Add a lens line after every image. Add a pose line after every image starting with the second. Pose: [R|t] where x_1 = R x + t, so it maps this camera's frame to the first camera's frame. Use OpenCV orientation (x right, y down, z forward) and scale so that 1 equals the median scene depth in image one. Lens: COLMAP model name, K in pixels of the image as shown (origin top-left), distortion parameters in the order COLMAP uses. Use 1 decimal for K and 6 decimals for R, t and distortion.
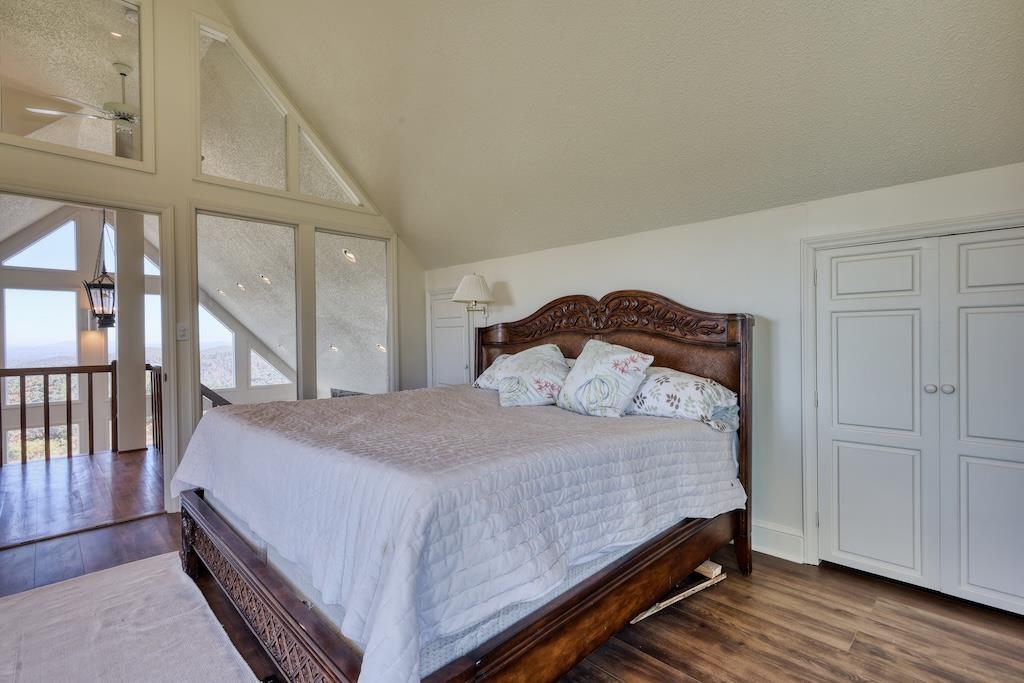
lens RADIAL K [[470.6, 0, 511.4], [0, 470.6, 341.0], [0, 0, 1]] dist [0.006283, -0.001684]
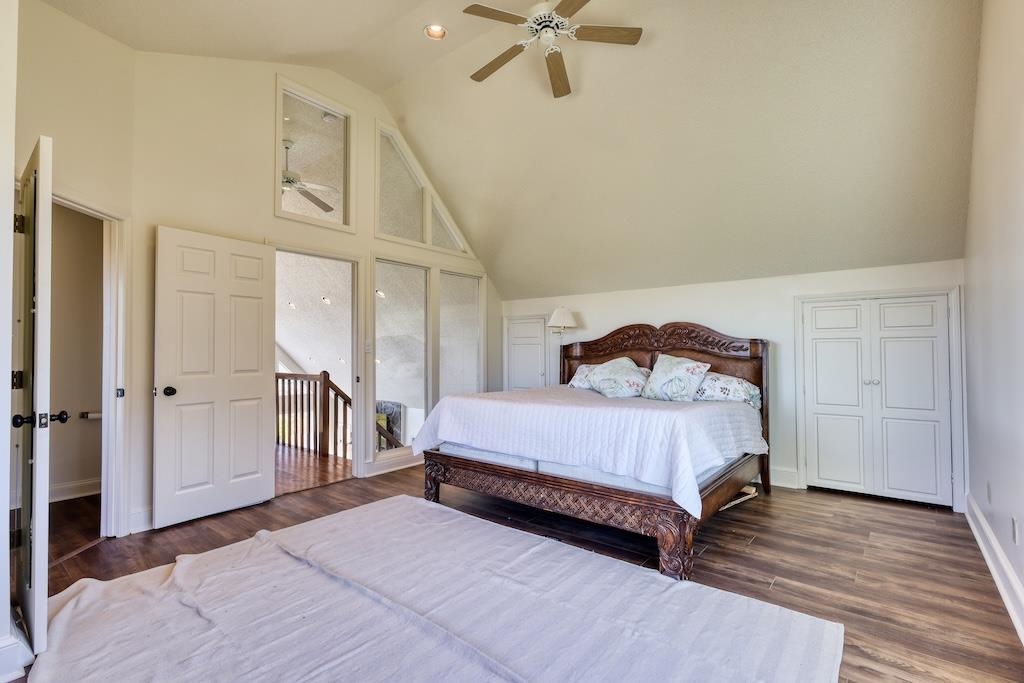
lens RADIAL K [[470.6, 0, 511.4], [0, 470.6, 342.9], [0, 0, 1]] dist [0.006283, -0.001684]
pose [[0.993892, 0.009334, 0.109961, -0.535494], [-0.006082, 0.999535, -0.029875, 0.010103], [-0.110189, 0.029024, 0.993487, -0.523021]]
